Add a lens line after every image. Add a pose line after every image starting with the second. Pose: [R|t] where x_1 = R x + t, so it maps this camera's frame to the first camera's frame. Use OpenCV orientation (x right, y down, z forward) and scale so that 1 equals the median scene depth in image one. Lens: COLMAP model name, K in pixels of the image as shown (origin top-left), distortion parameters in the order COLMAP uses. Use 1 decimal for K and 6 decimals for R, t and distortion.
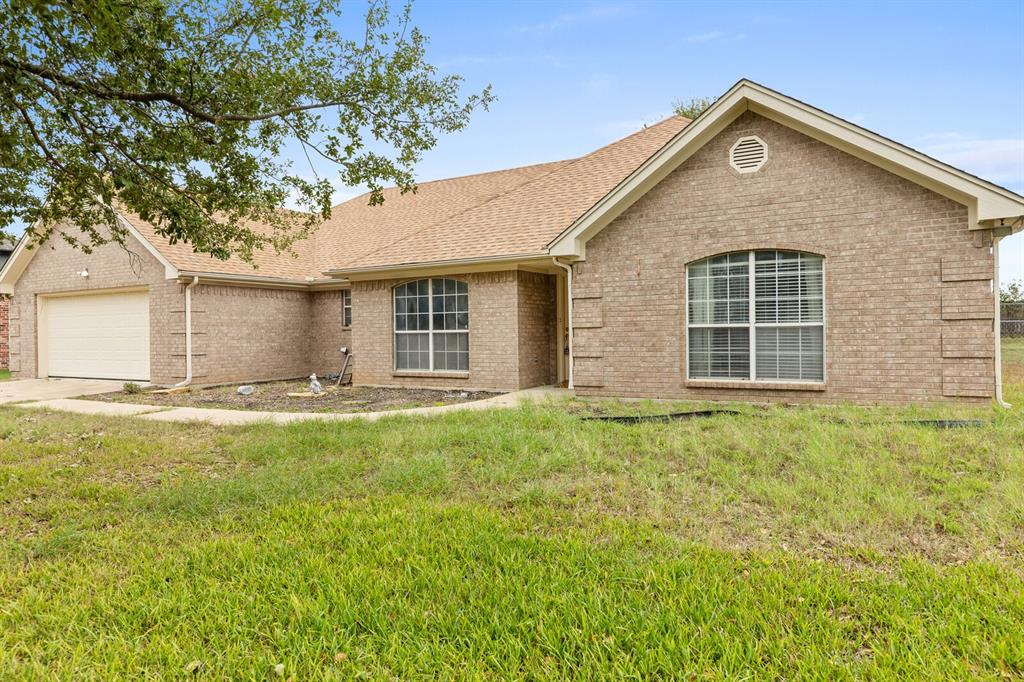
lens RADIAL K [[648.5, 0, 512.0], [0, 648.5, 341.0], [0, 0, 1]] dist [0.001715, 0.000785]
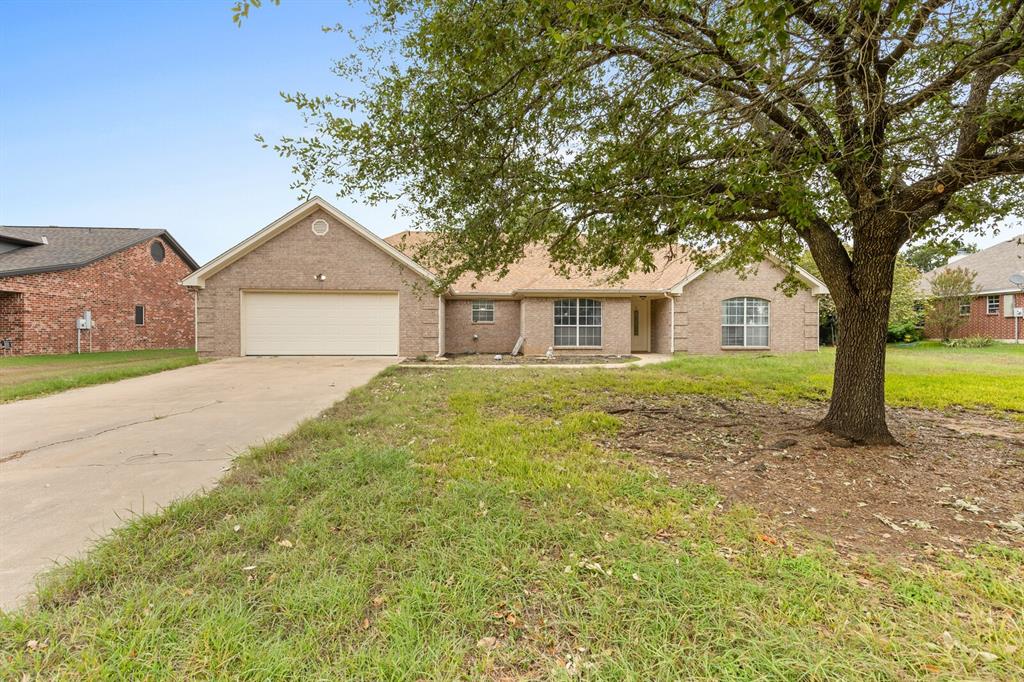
lens RADIAL K [[458.0, 0, 512.0], [0, 458.0, 341.0], [0, 0, 1]] dist [0.000558, -0.000355]
pose [[0.835866, 0.010118, 0.548840, -1.275514], [-0.005796, 0.999937, -0.009608, 0.054746], [-0.548903, 0.004850, 0.835872, -0.027409]]
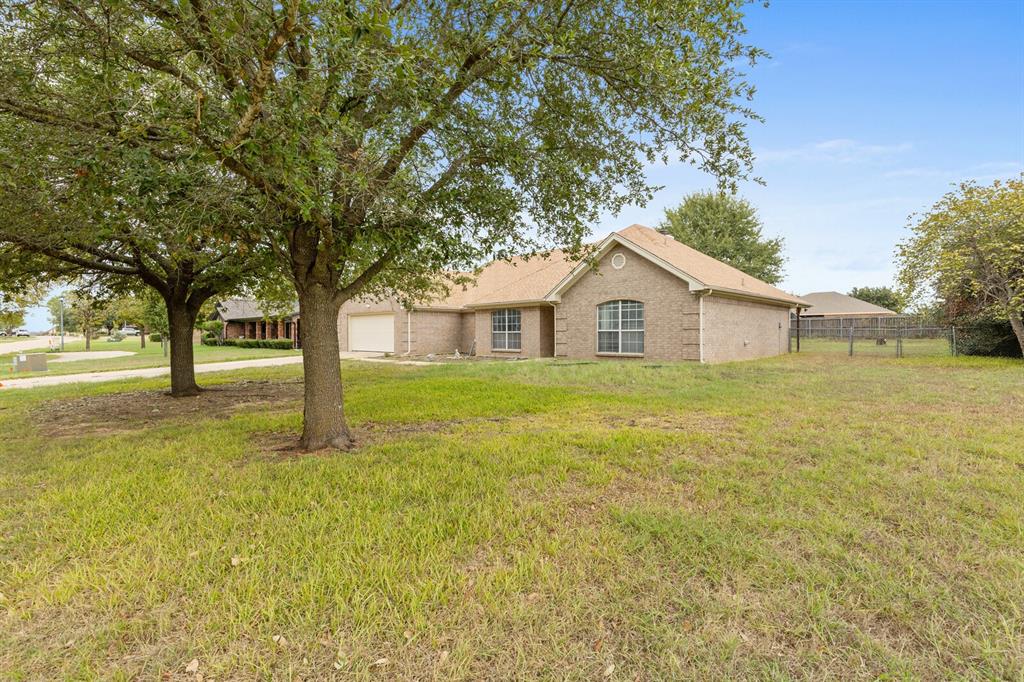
lens RADIAL K [[458.0, 0, 512.0], [0, 458.0, 341.0], [0, 0, 1]] dist [0.000558, -0.000355]
pose [[0.970505, 0.011435, -0.240810, 0.347800], [-0.009910, 0.999922, 0.007542, 0.005318], [0.240878, -0.004933, 0.970543, -0.687927]]
